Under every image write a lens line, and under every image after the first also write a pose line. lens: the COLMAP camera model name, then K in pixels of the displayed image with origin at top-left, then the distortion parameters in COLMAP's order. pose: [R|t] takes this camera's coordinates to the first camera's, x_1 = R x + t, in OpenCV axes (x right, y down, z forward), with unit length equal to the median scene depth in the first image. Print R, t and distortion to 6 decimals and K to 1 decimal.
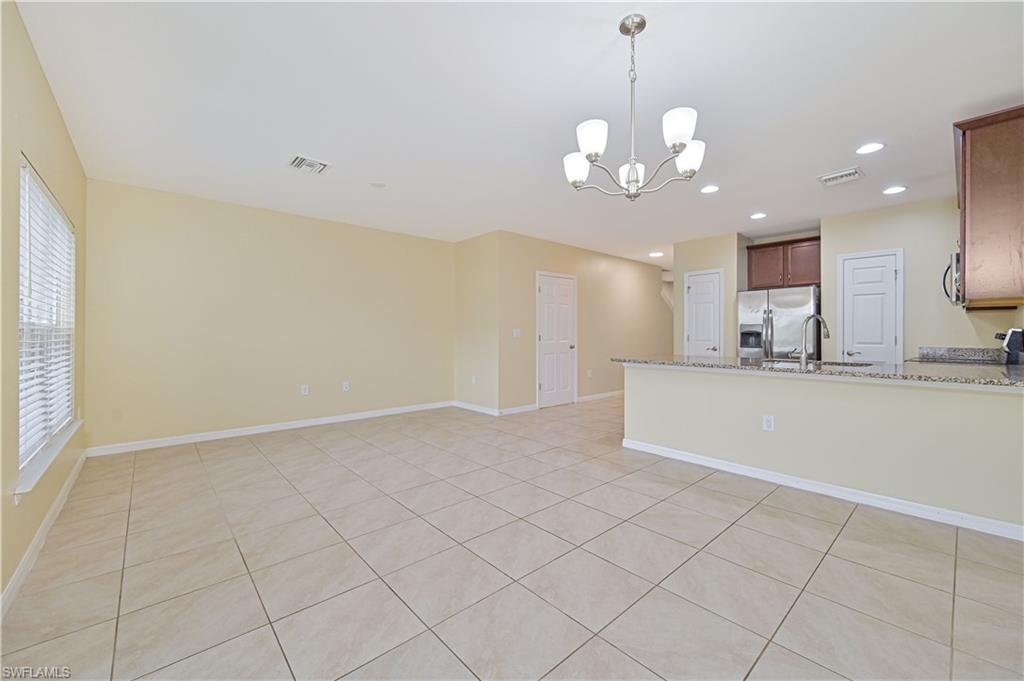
lens RADIAL K [[406.6, 0, 515.4], [0, 406.6, 332.0], [0, 0, 1]] dist [-0.001878, 0.000008]
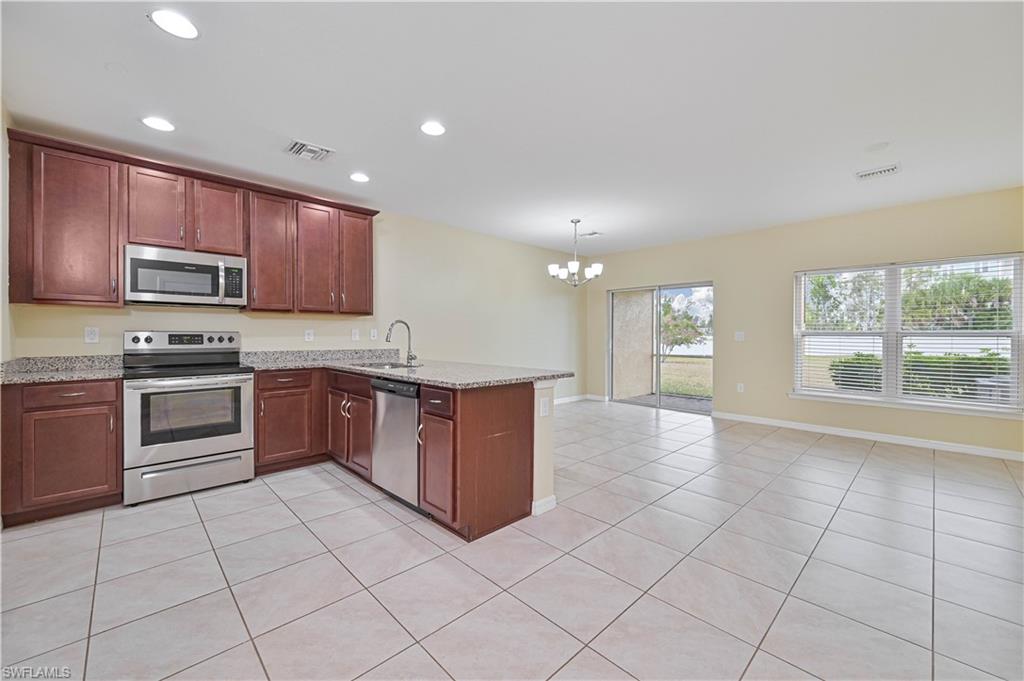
lens RADIAL K [[406.6, 0, 514.7], [0, 406.6, 335.8], [0, 0, 1]] dist [-0.001878, 0.000008]
pose [[-0.999293, -0.004626, -0.037323, 0.356205], [-0.004560, 0.999988, -0.001846, 0.000890], [0.037331, -0.001675, -0.999302, 1.660474]]
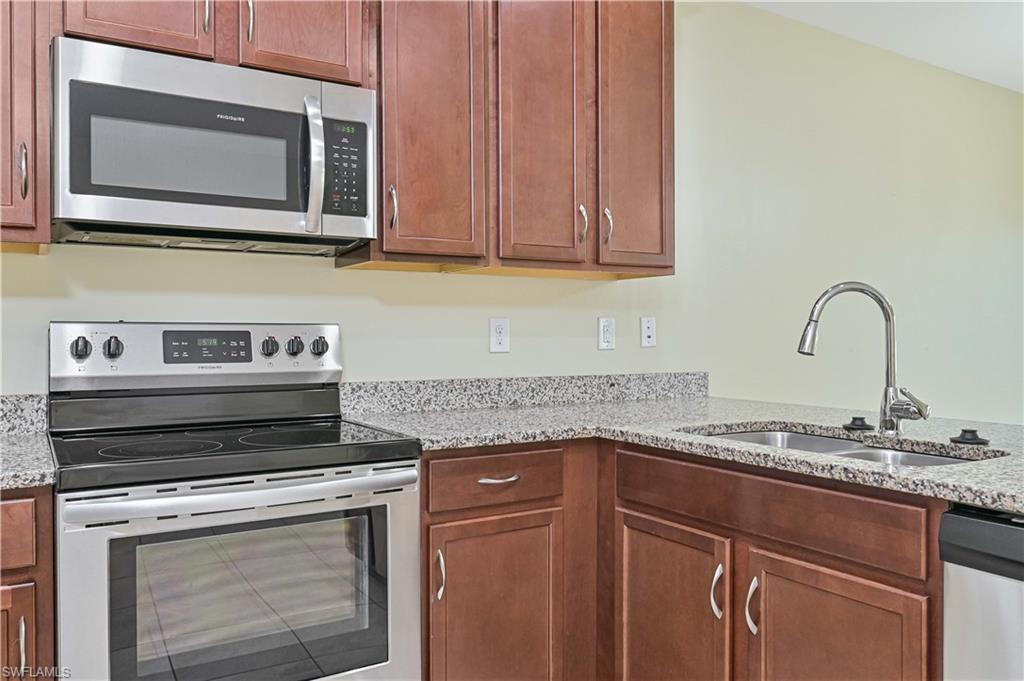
lens RADIAL K [[789.6, 0, 522.4], [0, 789.6, 341.2], [0, 0, 1]] dist [-0.008476, -0.001409]
pose [[-0.986126, -0.004831, 0.165926, 0.693141], [-0.003701, 0.999968, 0.007118, 0.001158], [-0.165955, 0.006405, -0.986113, 1.301004]]
